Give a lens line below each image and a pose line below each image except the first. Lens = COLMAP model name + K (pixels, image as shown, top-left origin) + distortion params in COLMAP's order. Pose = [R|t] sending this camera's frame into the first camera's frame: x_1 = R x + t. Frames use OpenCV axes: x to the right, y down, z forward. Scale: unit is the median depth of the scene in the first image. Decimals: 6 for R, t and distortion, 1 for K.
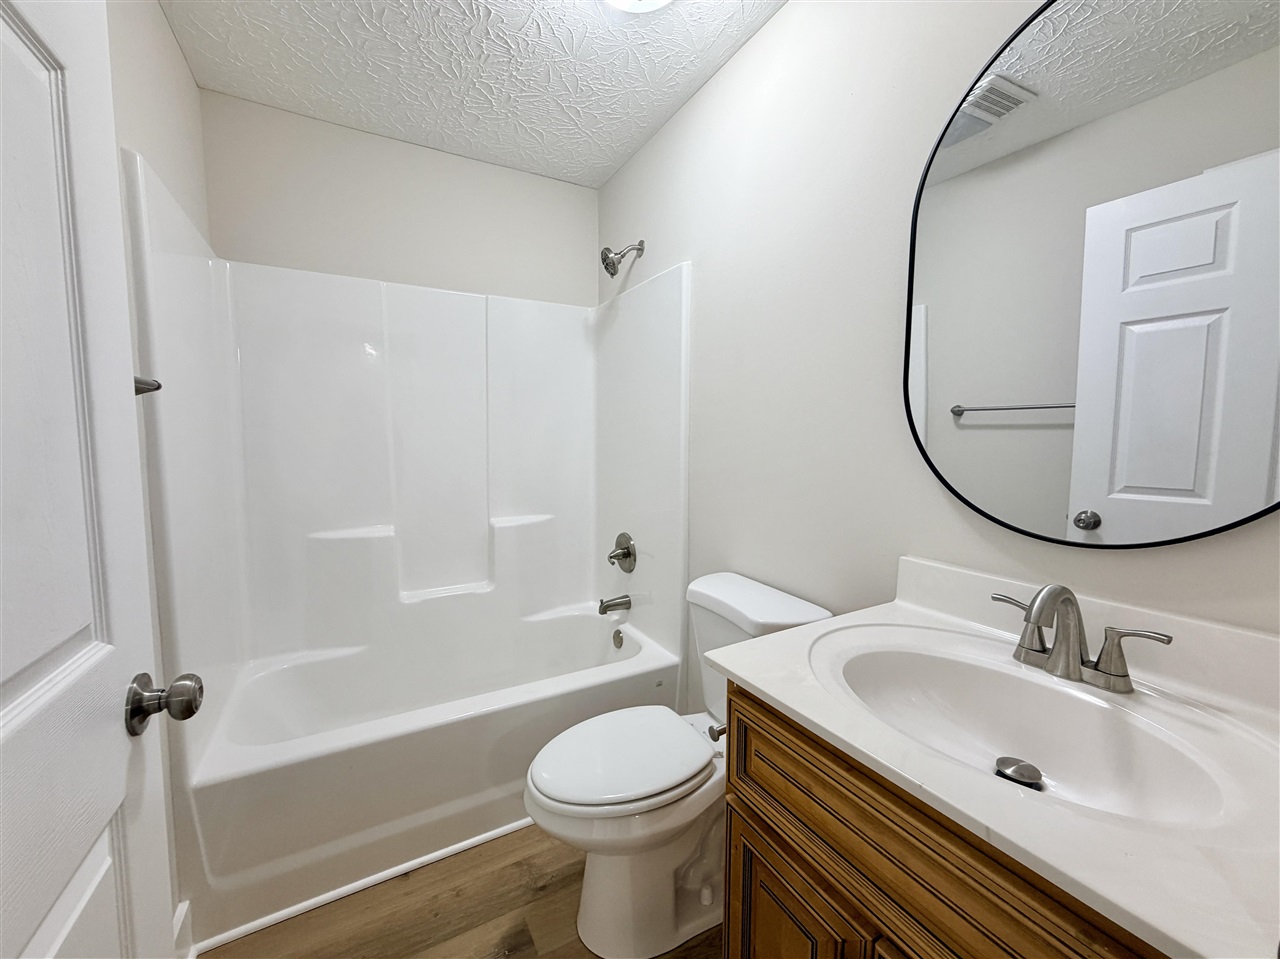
lens RADIAL K [[511.4, 0, 643.5], [0, 511.4, 478.0], [0, 0, 1]] dist [-0.000217, 0.000756]
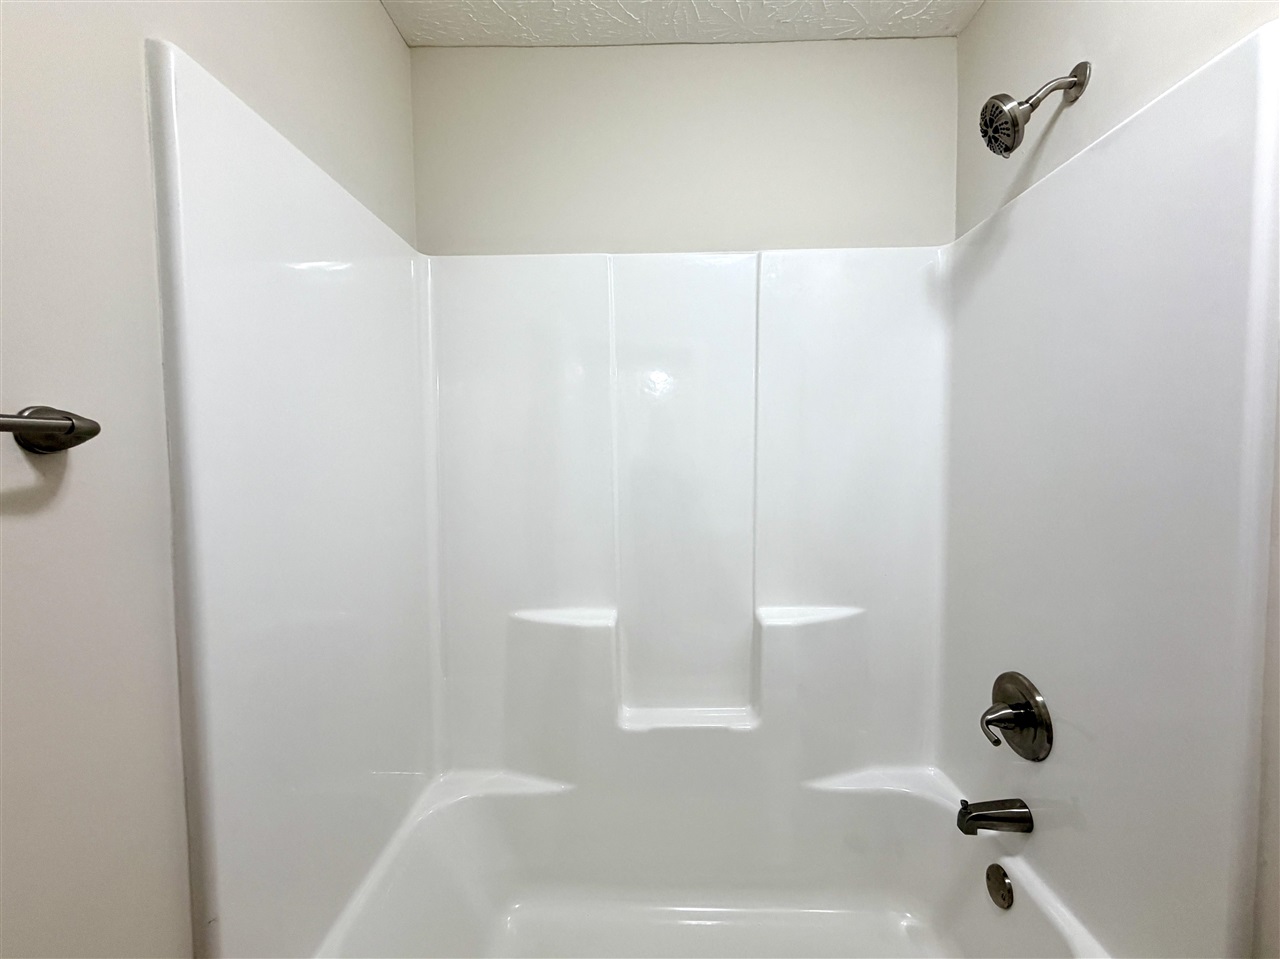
lens RADIAL K [[511.4, 0, 648.1], [0, 511.4, 480.9], [0, 0, 1]] dist [-0.000217, 0.000756]
pose [[0.850059, 0.016297, -0.526435, -0.086331], [-0.029319, 0.999435, -0.016404, -0.060554], [0.525870, 0.029379, 0.850057, 0.396360]]
